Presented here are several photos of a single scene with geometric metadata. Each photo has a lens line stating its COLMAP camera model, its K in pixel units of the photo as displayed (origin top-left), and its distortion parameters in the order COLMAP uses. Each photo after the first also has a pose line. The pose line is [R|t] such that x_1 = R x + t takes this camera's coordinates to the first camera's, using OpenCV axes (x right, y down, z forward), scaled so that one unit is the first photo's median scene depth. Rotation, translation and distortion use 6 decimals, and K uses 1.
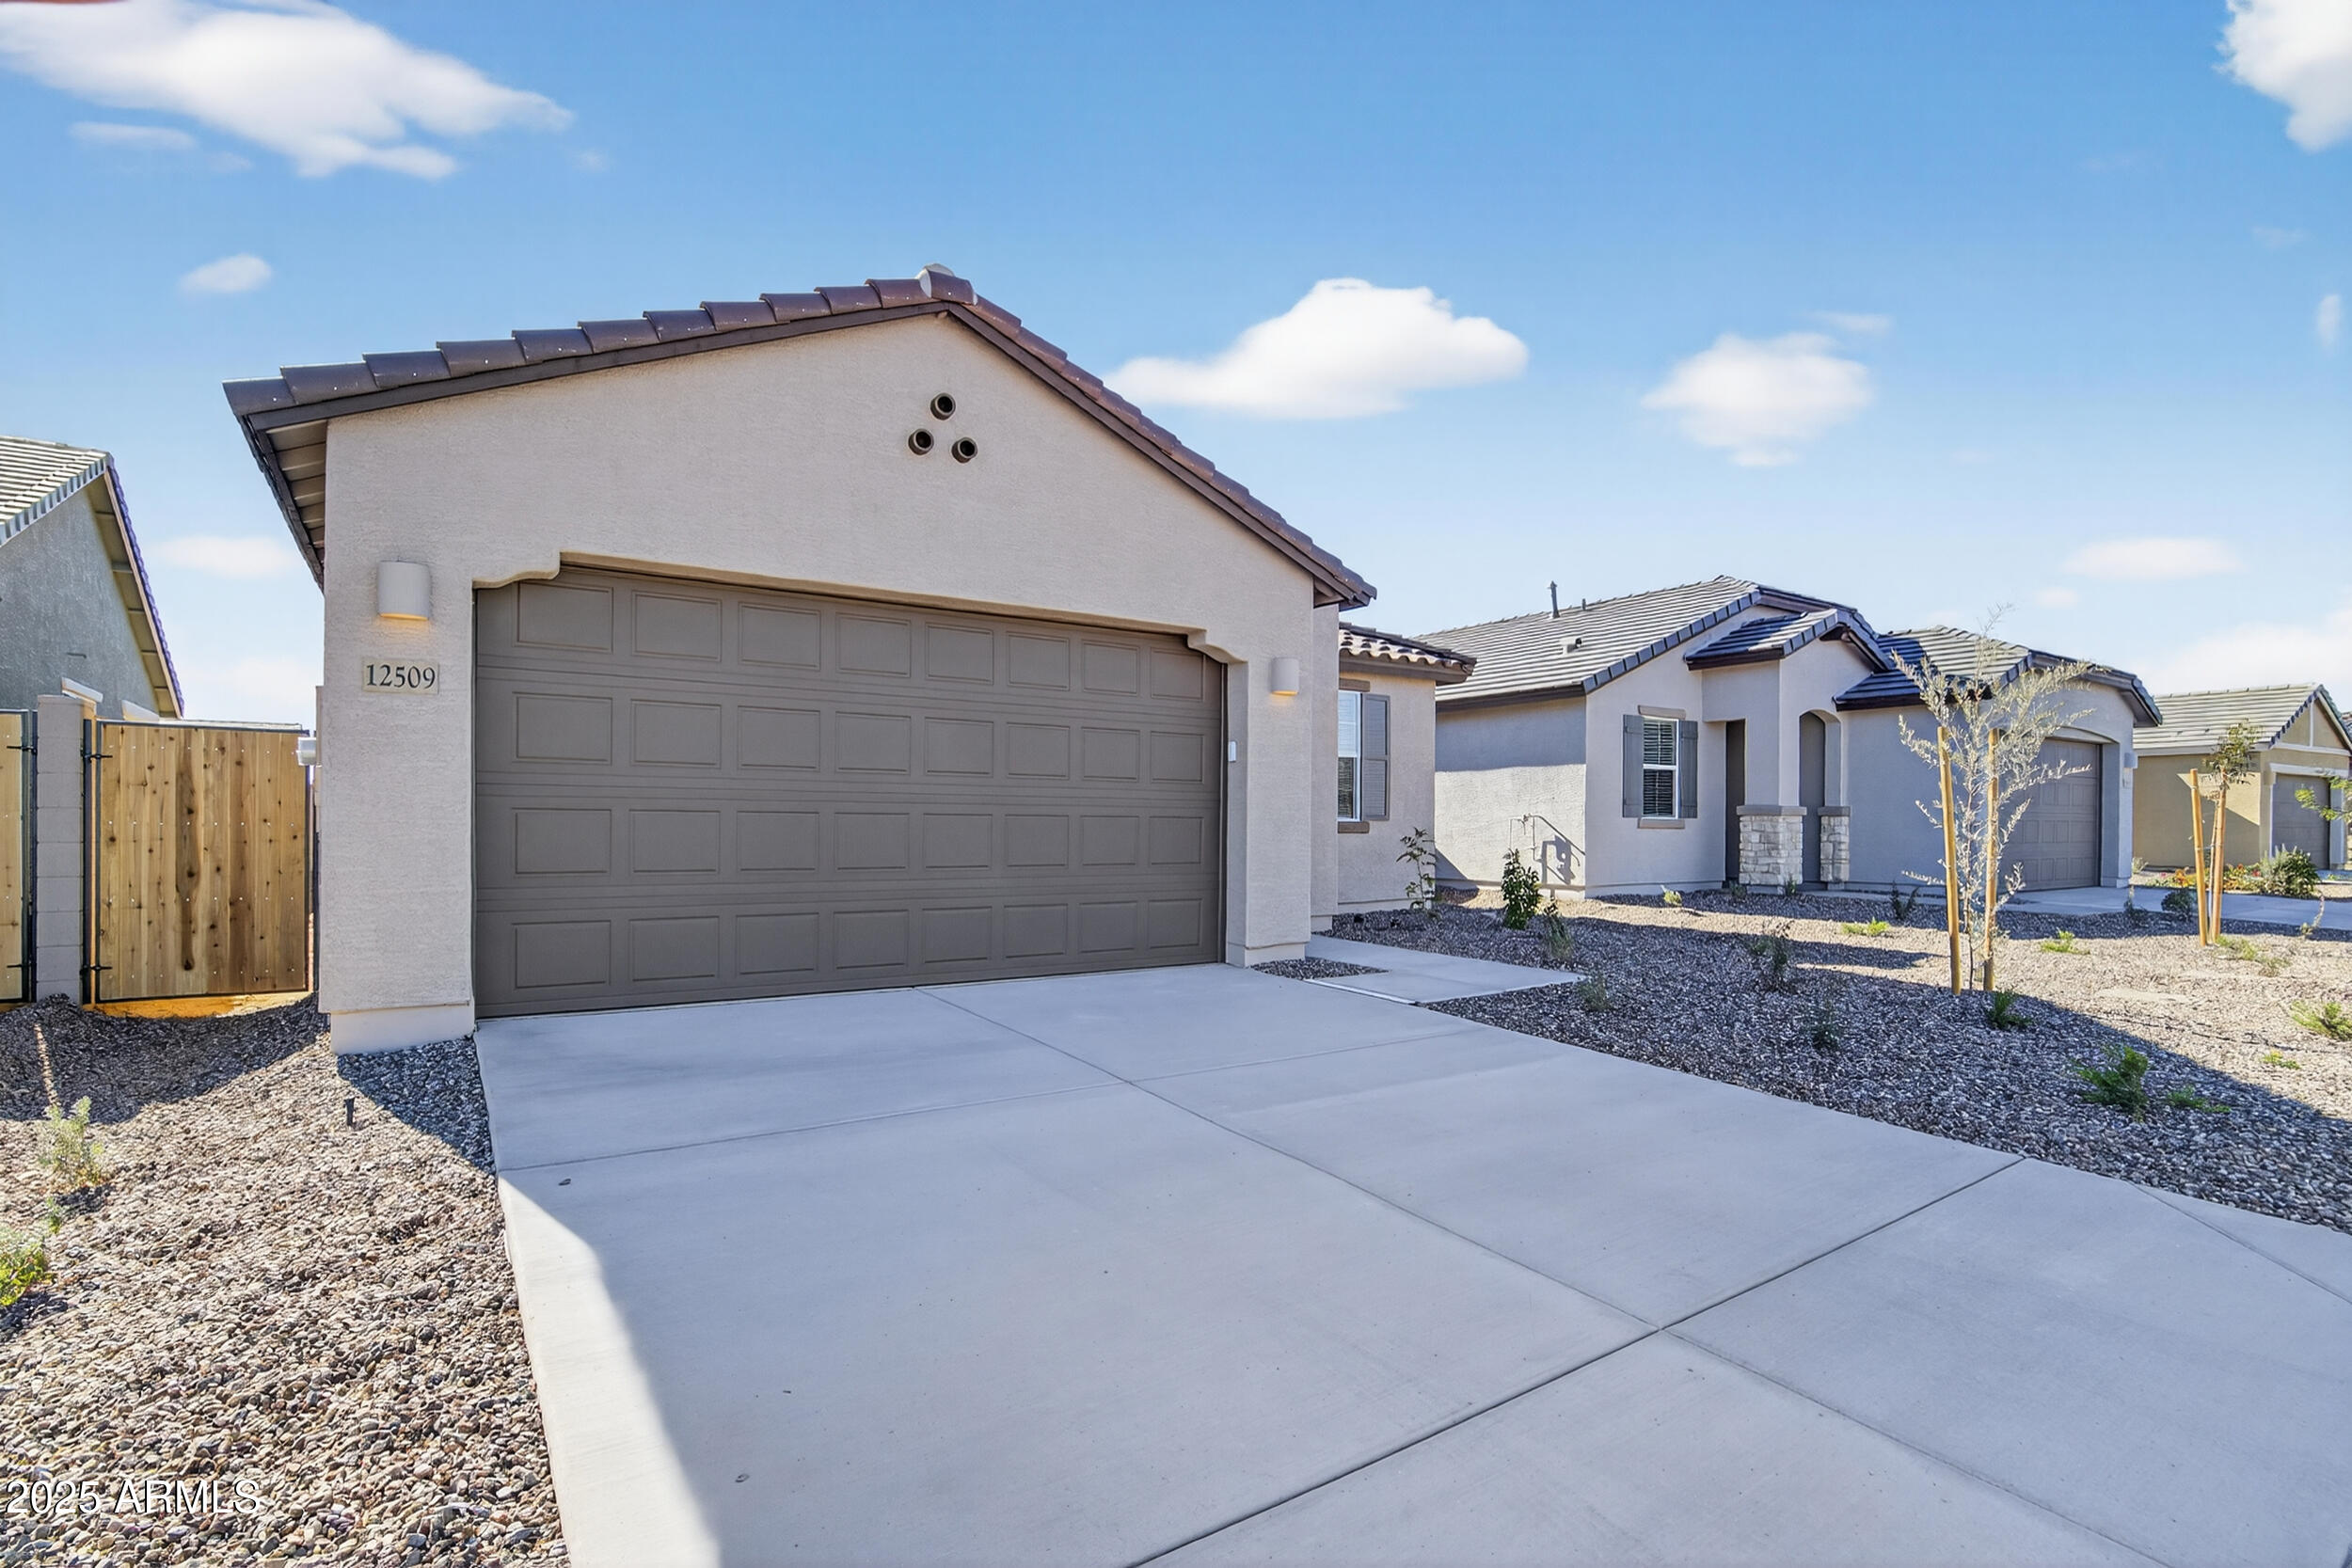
lens RADIAL K [[1093.5, 0, 1155.1], [0, 1093.5, 795.9], [0, 0, 1]] dist [-0.029116, 0.000704]
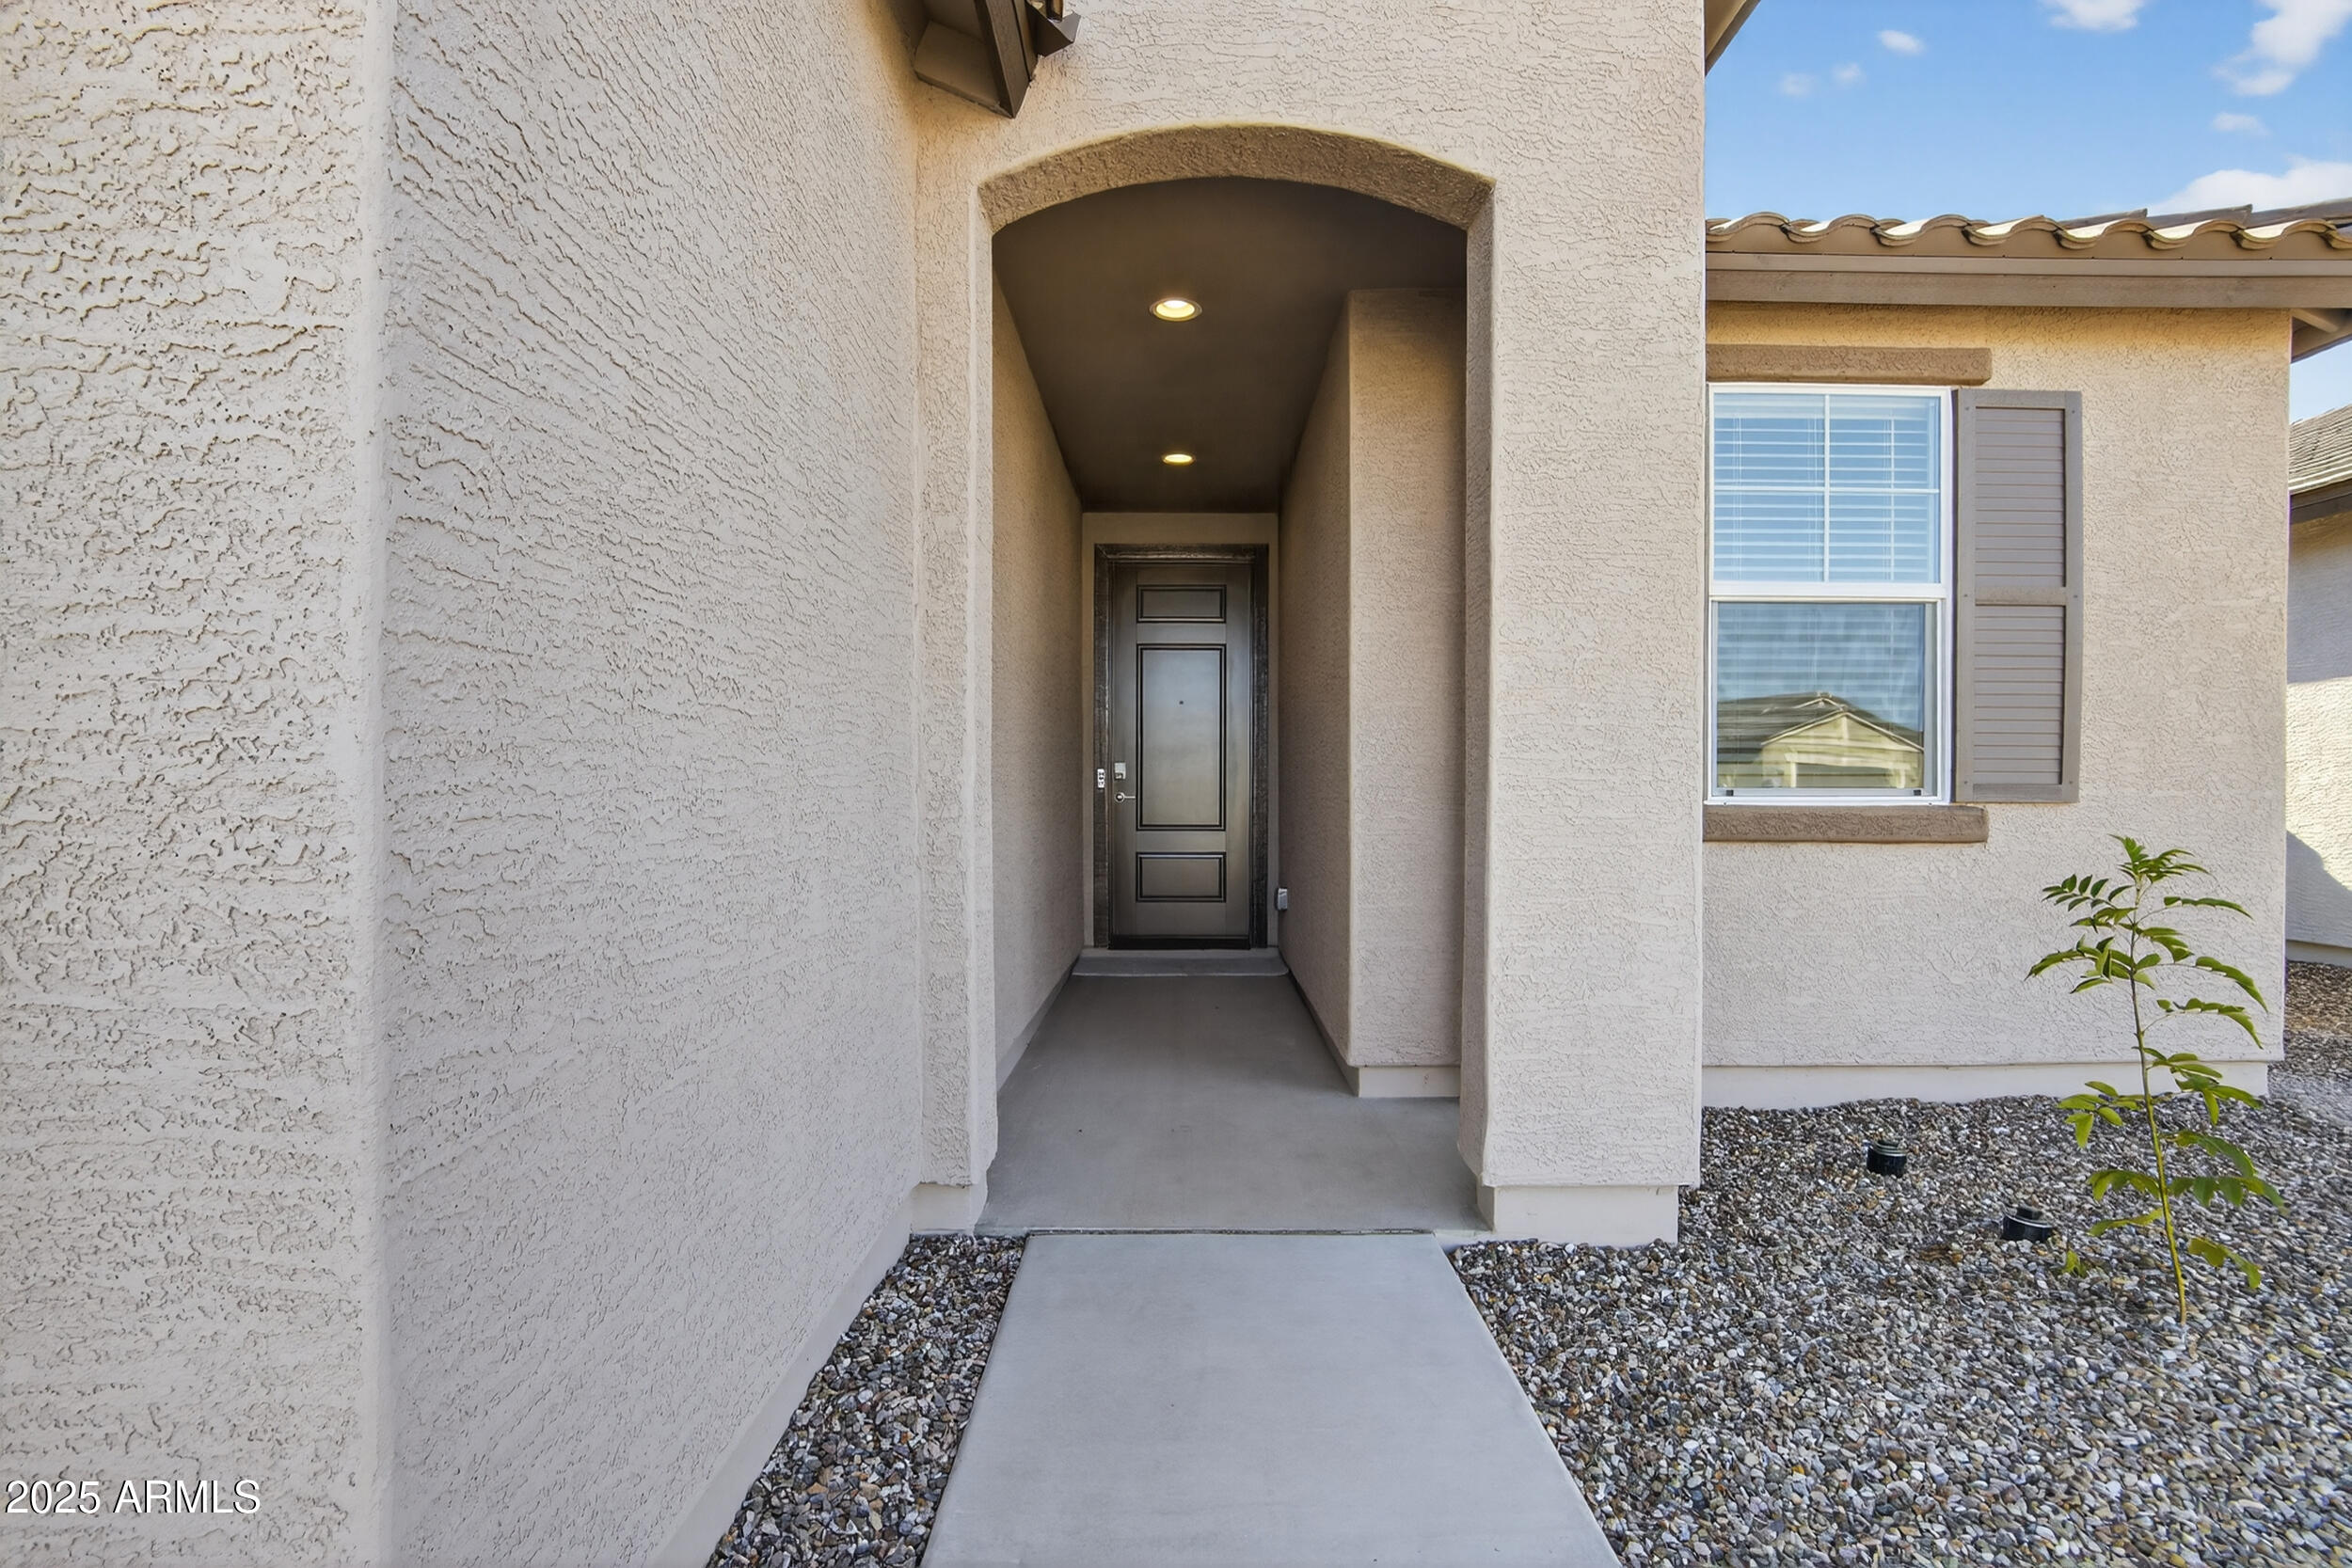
lens RADIAL K [[1093.5, 0, 1155.1], [0, 1093.5, 795.9], [0, 0, 1]] dist [-0.029116, 0.000704]
pose [[0.840422, 0.004981, -0.541909, 0.264119], [0.011539, 0.999567, 0.027084, 0.018085], [0.541809, -0.029015, 0.840001, 0.992395]]
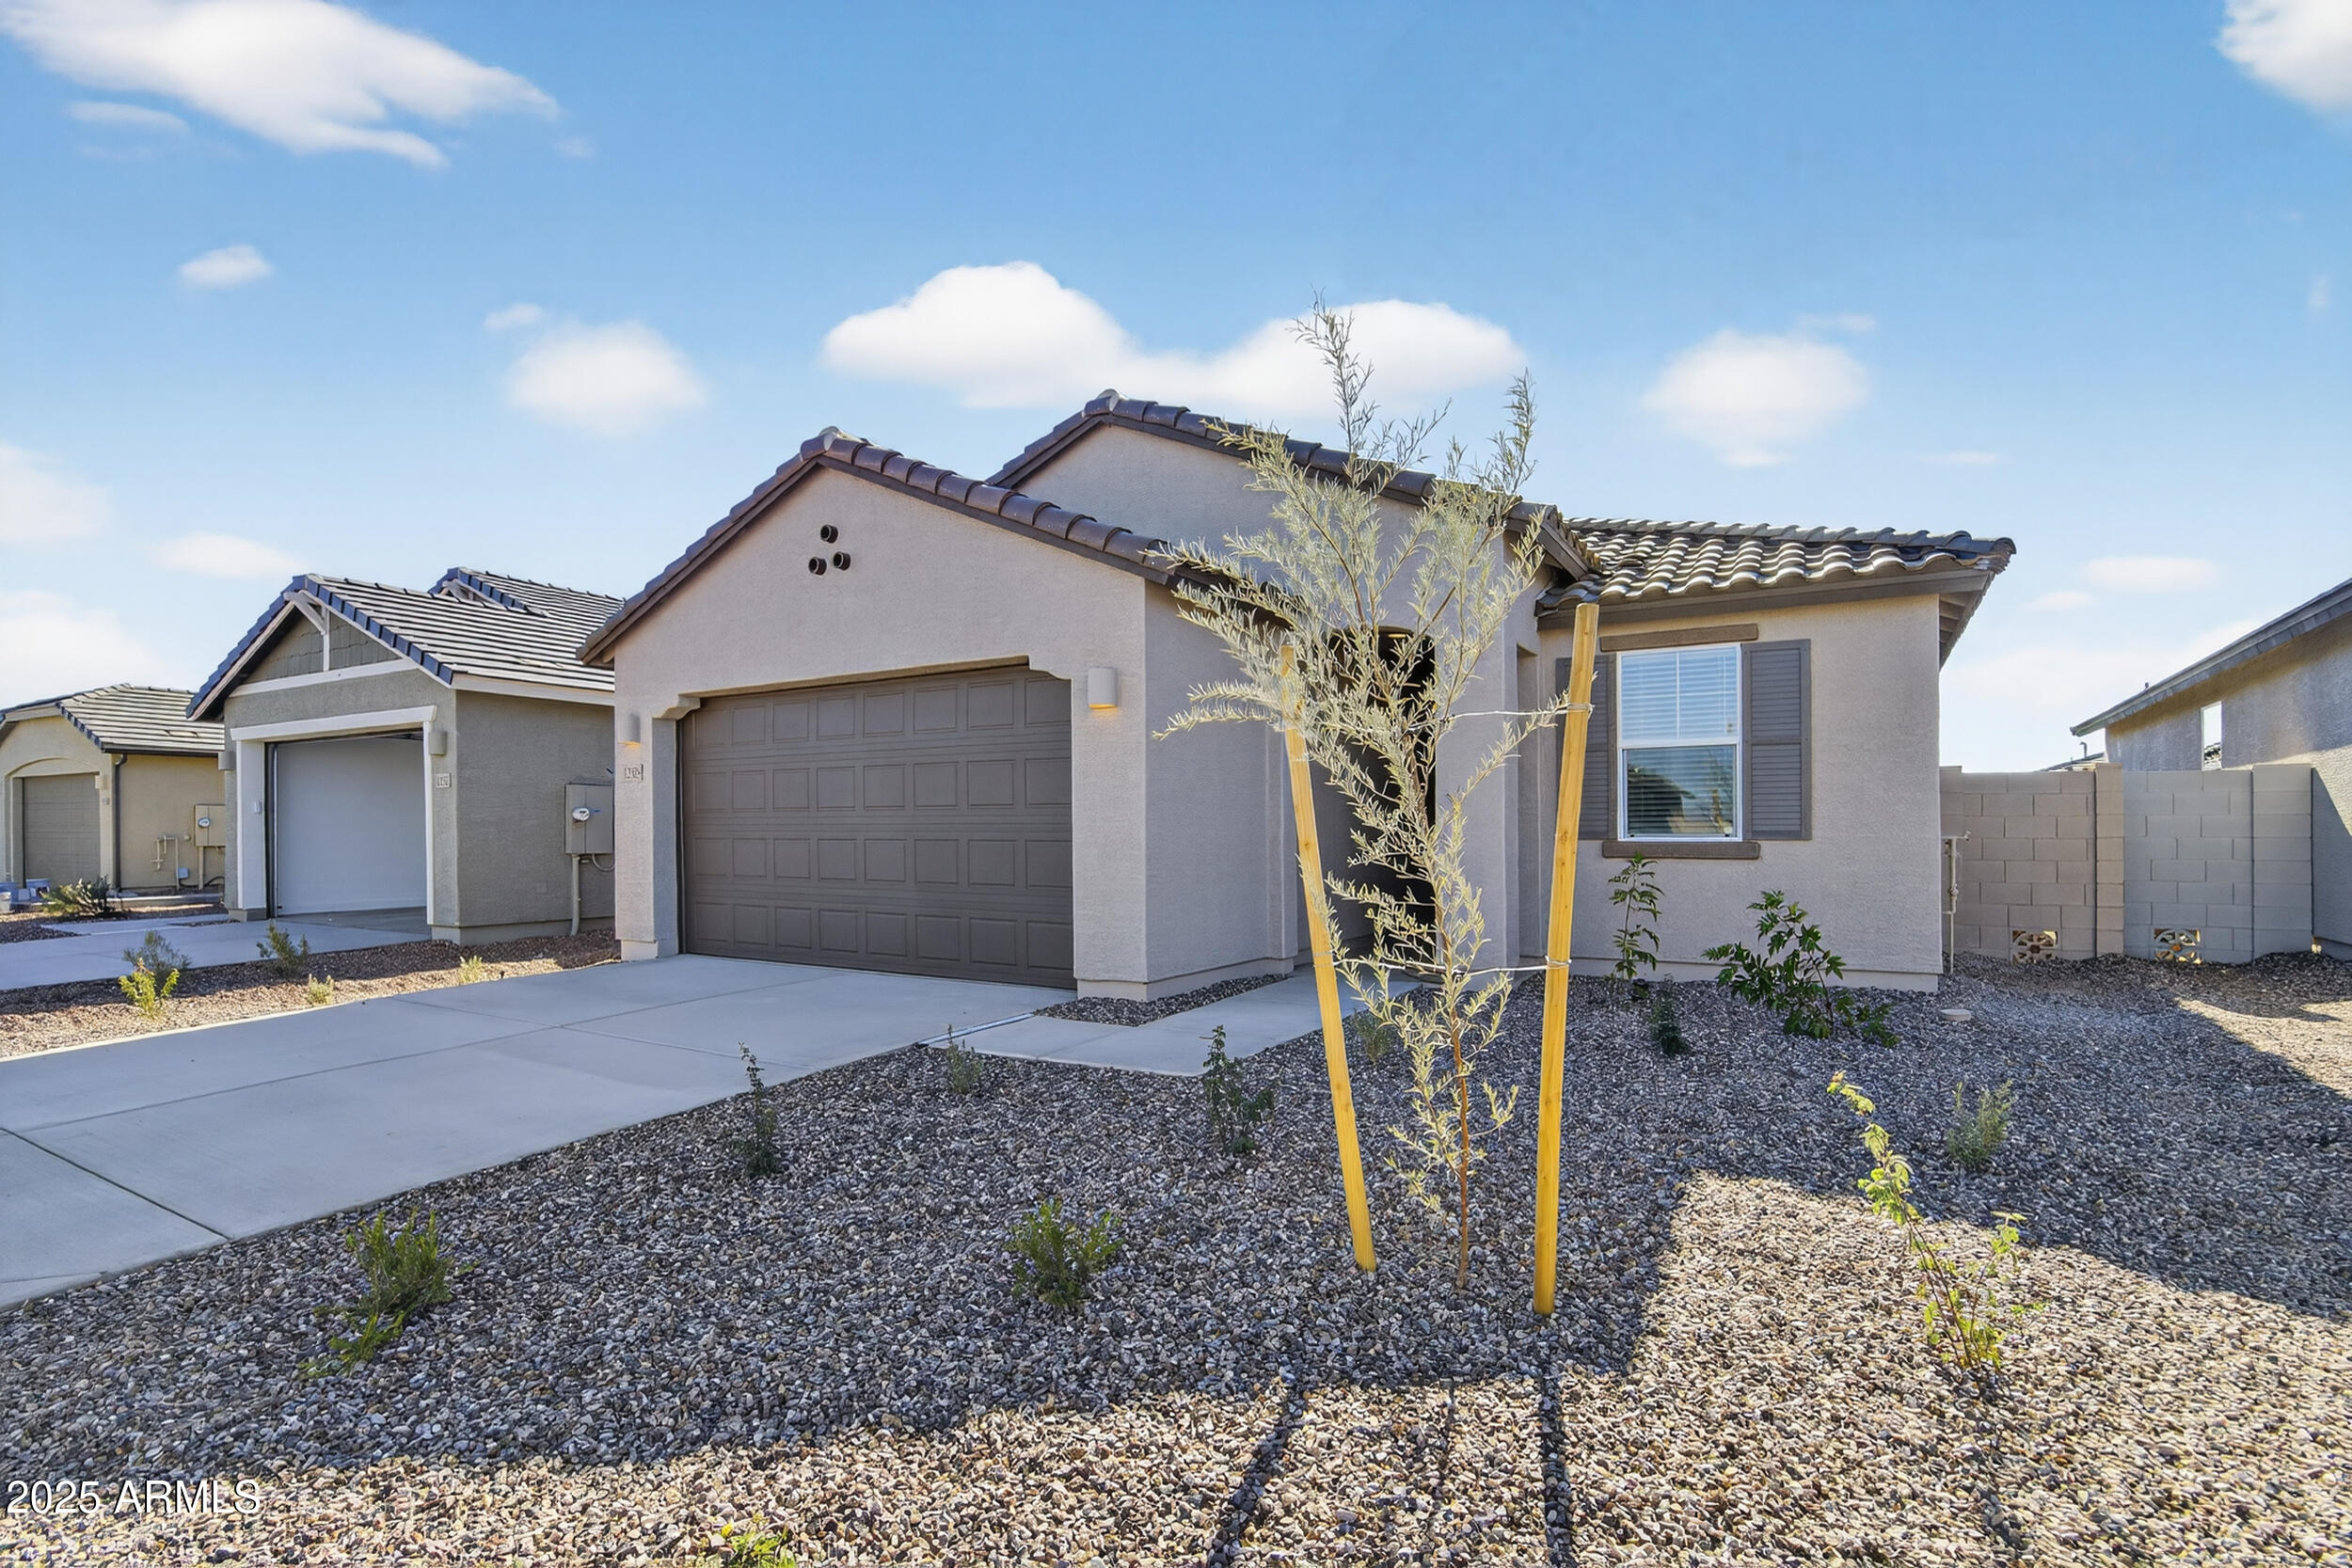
lens RADIAL K [[1093.5, 0, 1155.1], [0, 1093.5, 795.9], [0, 0, 1]] dist [-0.029116, 0.000704]
pose [[0.447716, -0.042998, -0.893141, 0.973655], [0.027759, 0.999030, -0.034181, 0.016131], [0.893745, -0.009489, 0.448476, 0.632412]]
